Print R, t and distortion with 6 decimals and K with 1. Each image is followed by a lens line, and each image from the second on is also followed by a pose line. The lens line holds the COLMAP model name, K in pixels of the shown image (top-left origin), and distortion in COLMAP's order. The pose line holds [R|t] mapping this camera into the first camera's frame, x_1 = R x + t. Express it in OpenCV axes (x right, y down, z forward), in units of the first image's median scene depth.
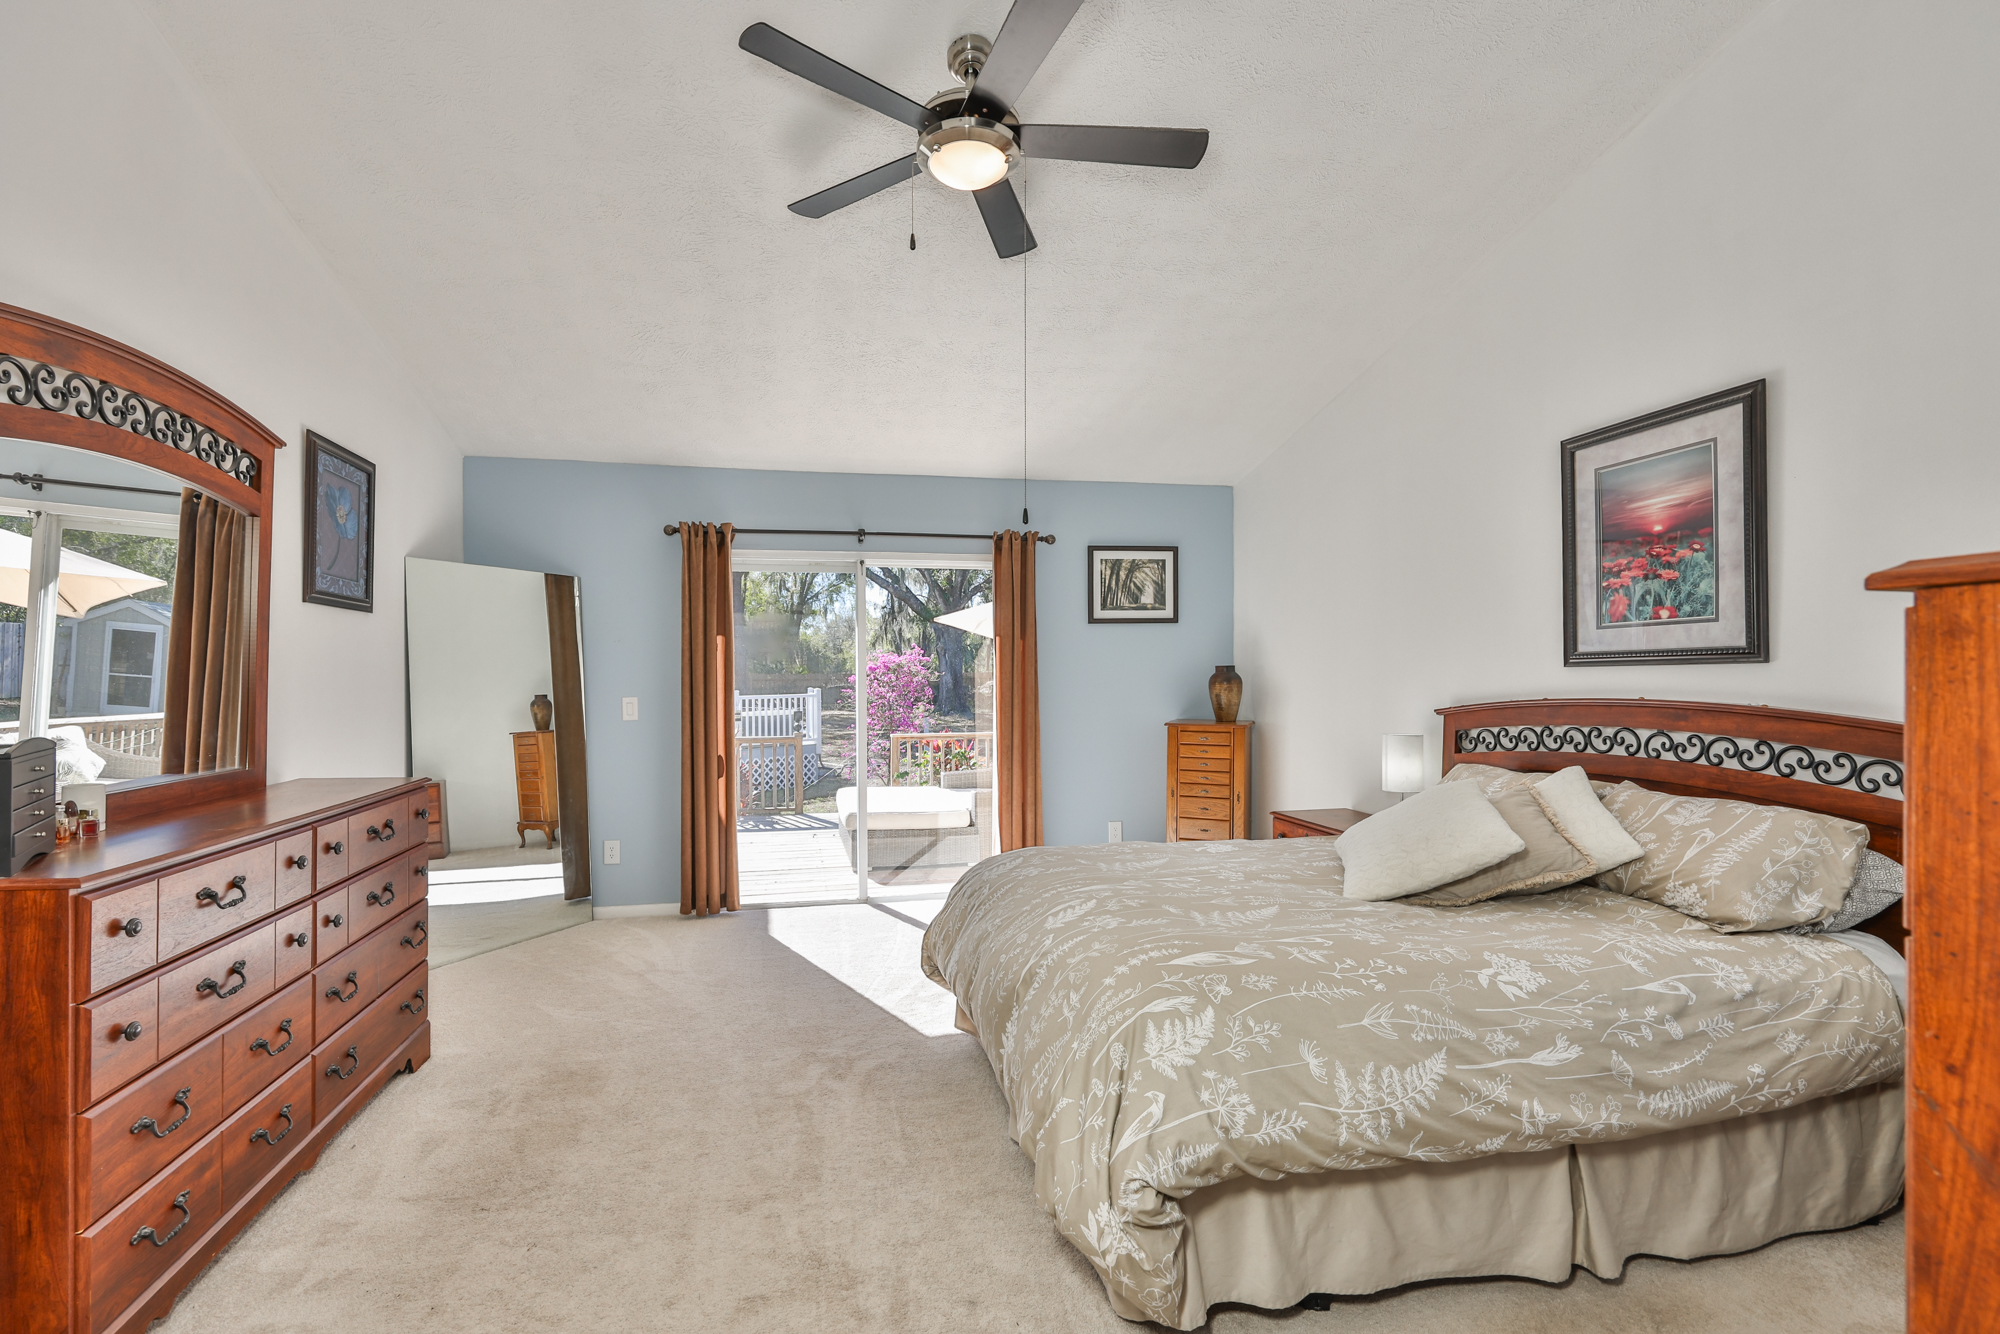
lens RADIAL K [[848.0, 0, 995.5], [0, 848.0, 664.5], [0, 0, 1]] dist [-0.003161, 0.000189]
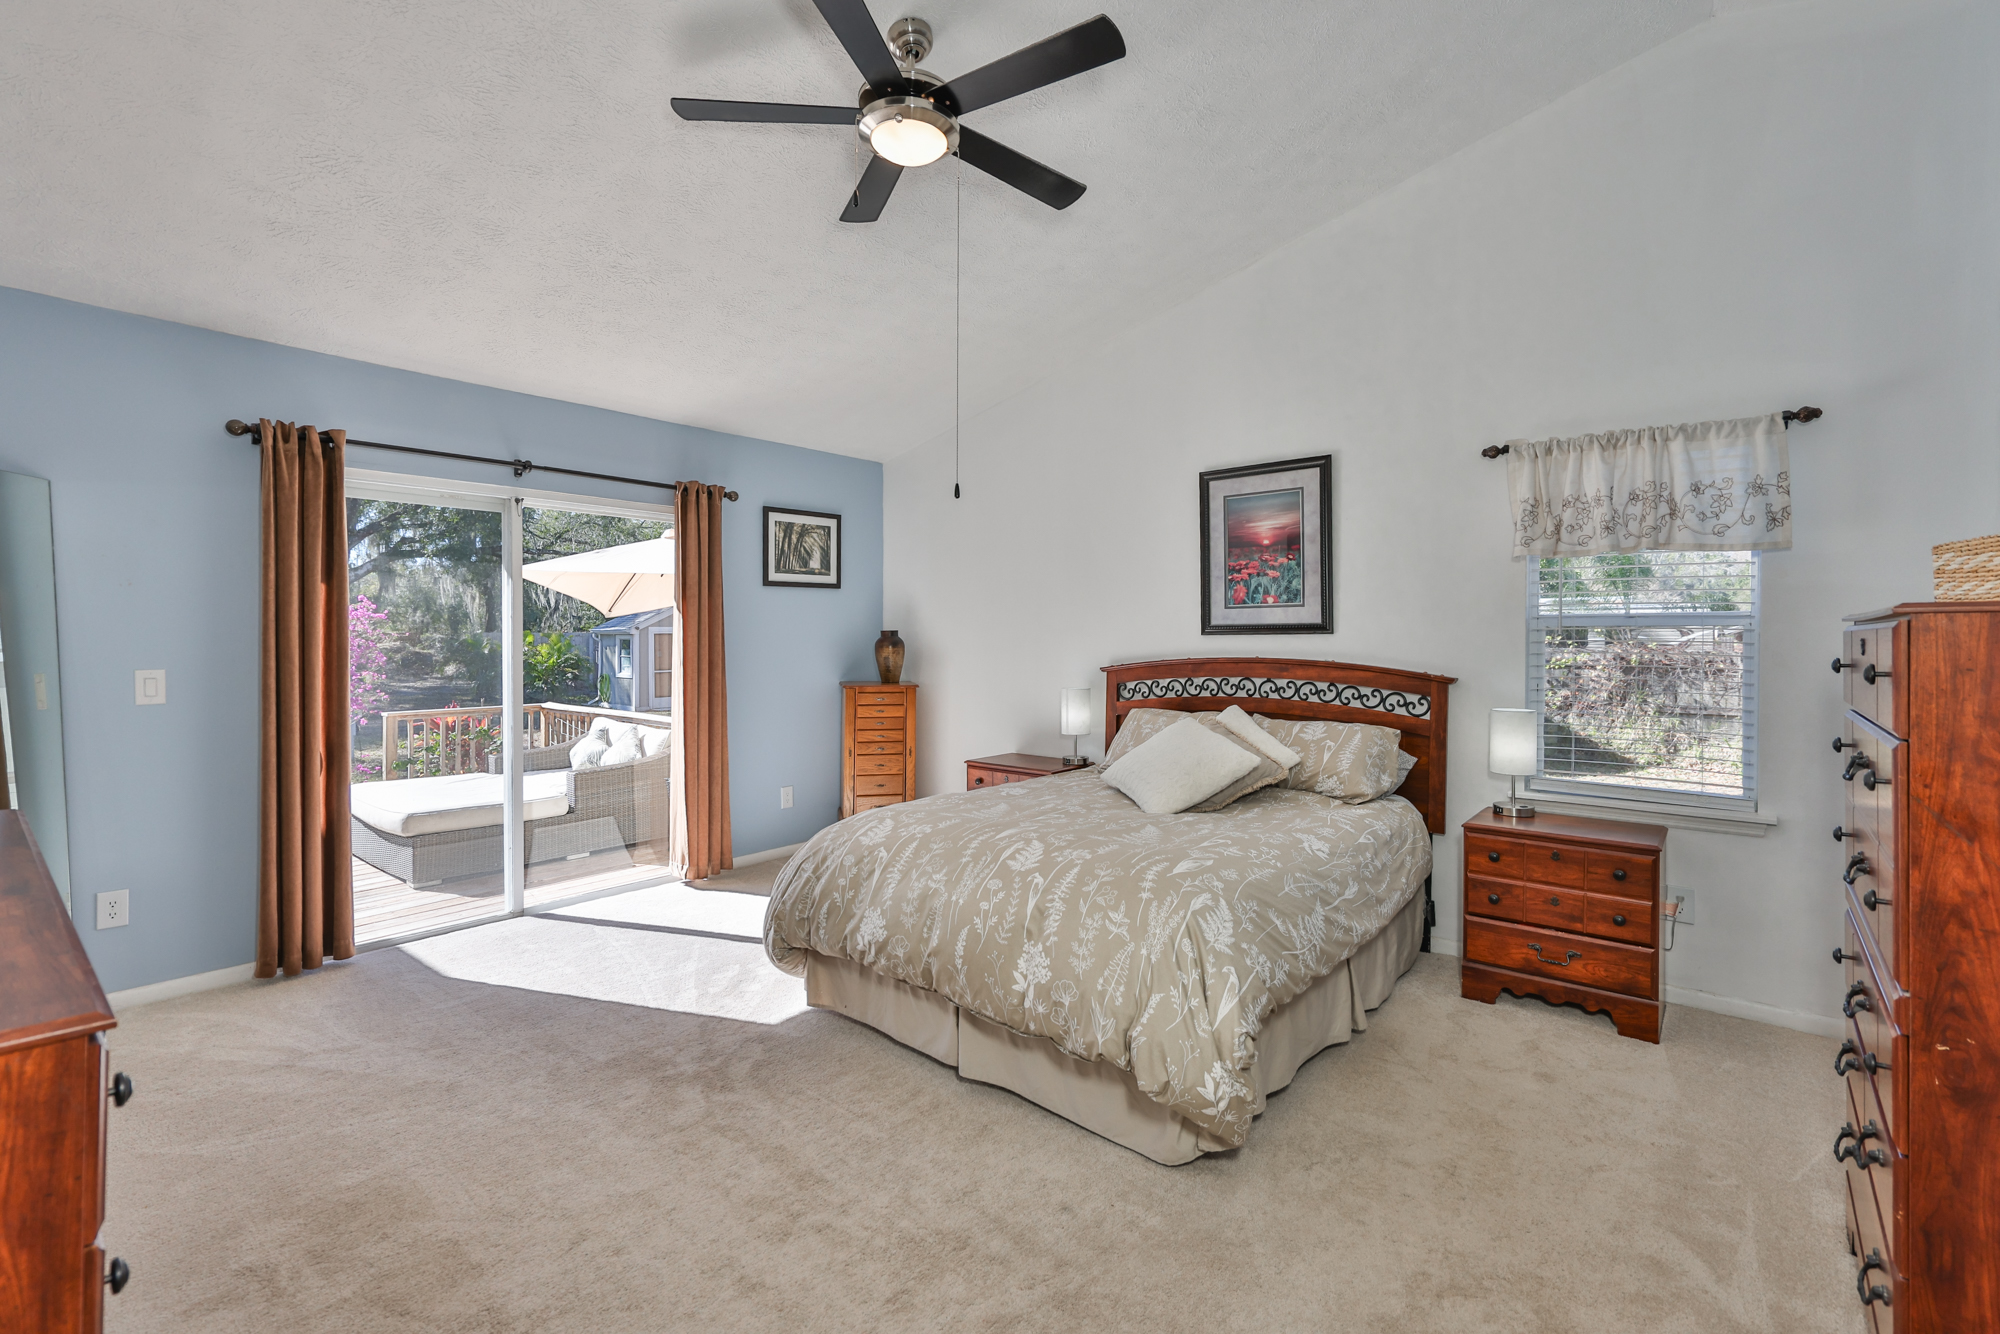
lens RADIAL K [[850.8, 0, 1004.5], [0, 850.8, 619.4], [0, 0, 1]] dist [-0.003064, 0.000158]
pose [[0.789970, 0.018550, 0.612864, -0.480548], [-0.012585, 0.999822, -0.014041, 0.000872], [-0.613016, 0.003379, 0.790063, 0.103971]]
